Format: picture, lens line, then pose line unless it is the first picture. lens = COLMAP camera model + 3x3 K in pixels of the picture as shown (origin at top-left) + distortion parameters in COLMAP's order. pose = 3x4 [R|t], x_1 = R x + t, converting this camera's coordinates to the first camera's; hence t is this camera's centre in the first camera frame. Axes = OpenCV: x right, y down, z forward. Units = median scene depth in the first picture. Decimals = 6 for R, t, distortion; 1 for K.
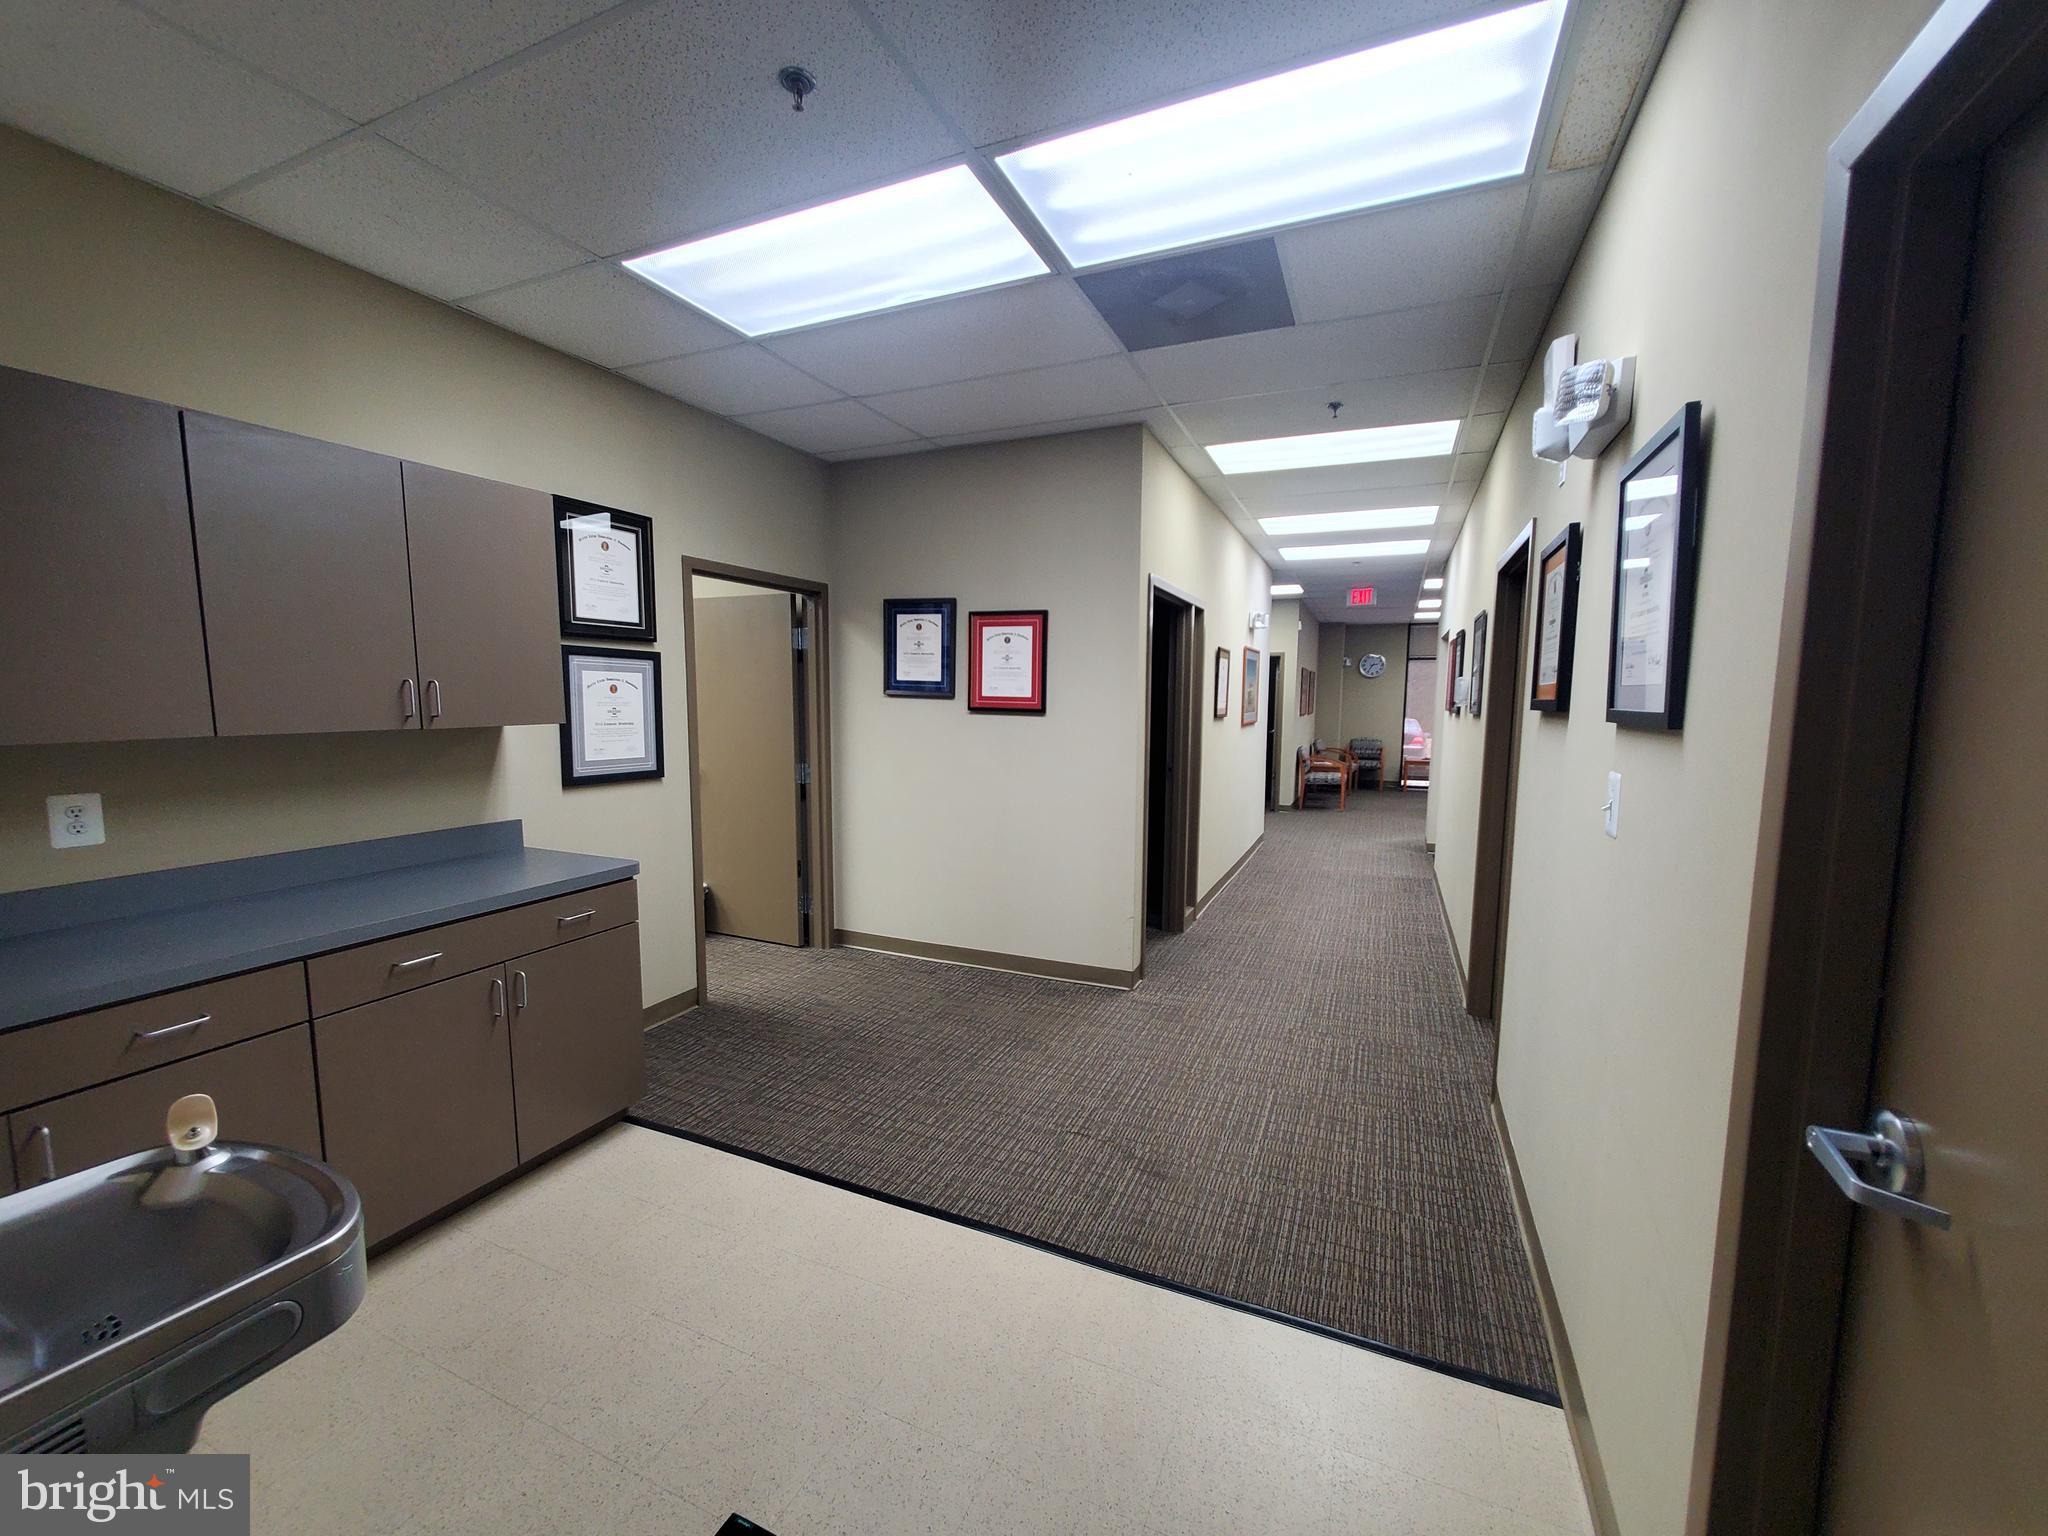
lens RADIAL K [[810.8, 0, 1030.2], [0, 810.8, 777.2], [0, 0, 1]] dist [0.000914, -0.000378]
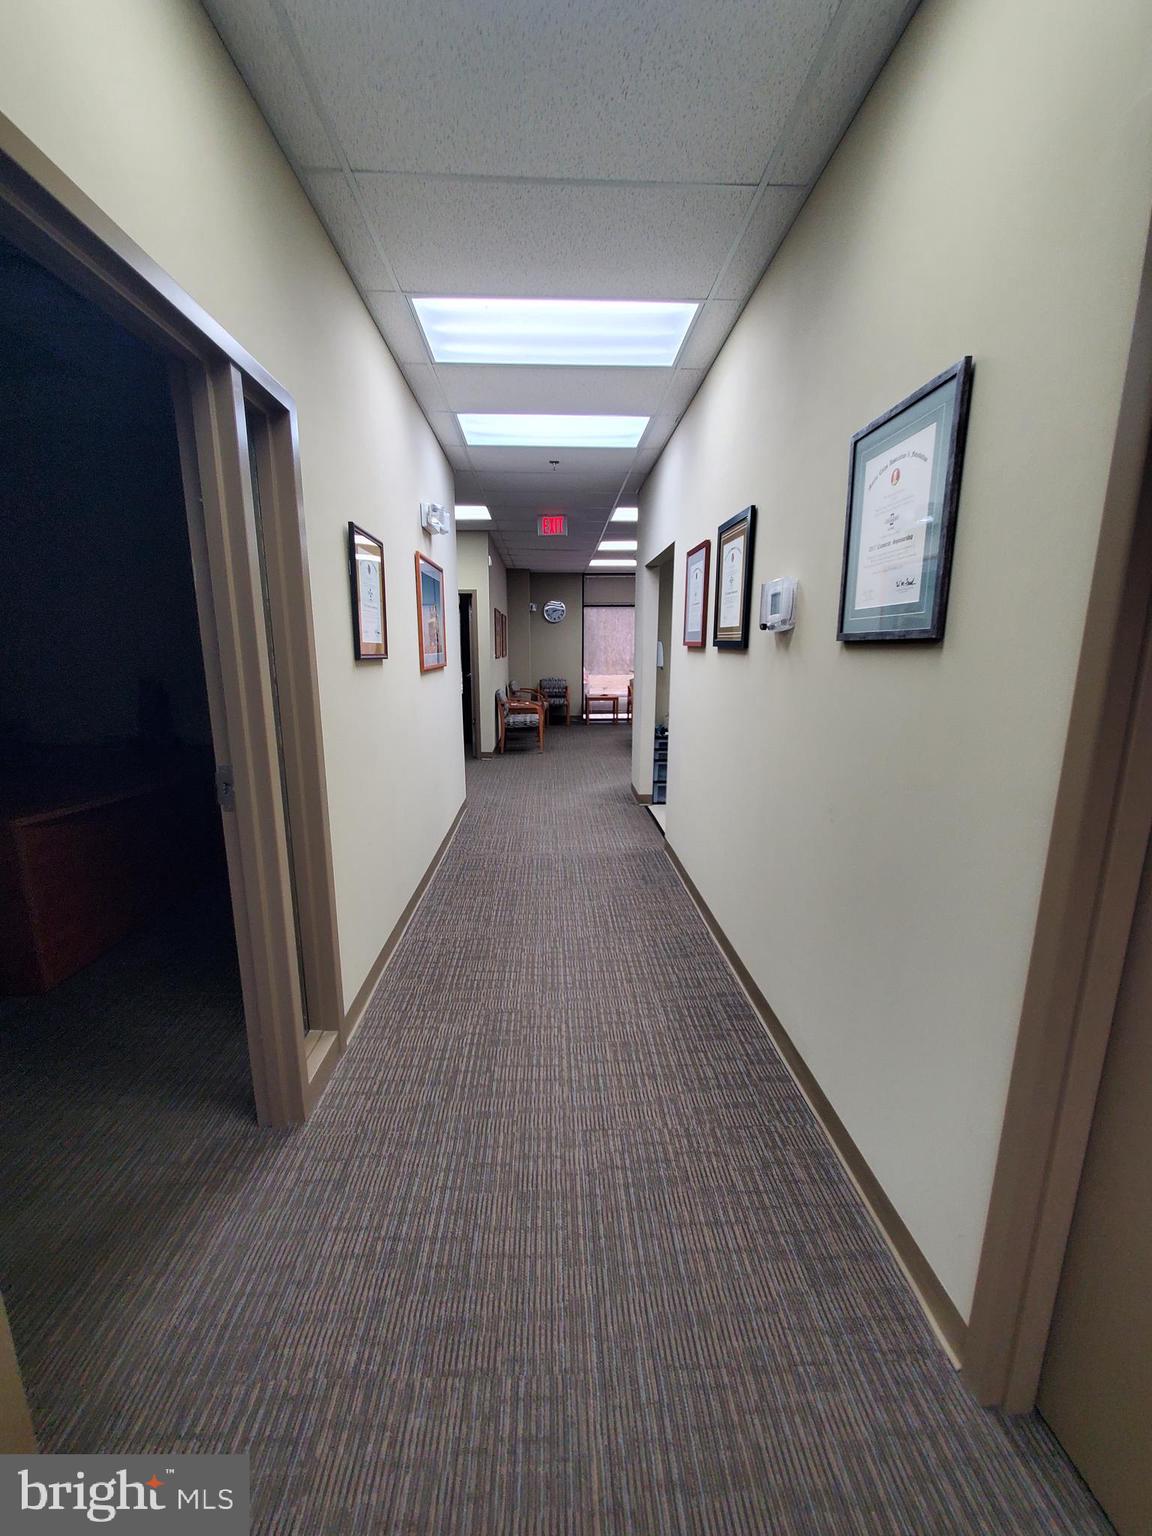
lens RADIAL K [[608.1, 0, 581.0], [0, 608.1, 768.0], [0, 0, 1]] dist [0.000914, -0.000378]
pose [[0.893674, -0.092789, 0.439018, 0.090397], [0.048555, 0.992638, 0.110960, -0.020364], [-0.446082, -0.077846, 0.891600, 0.290462]]
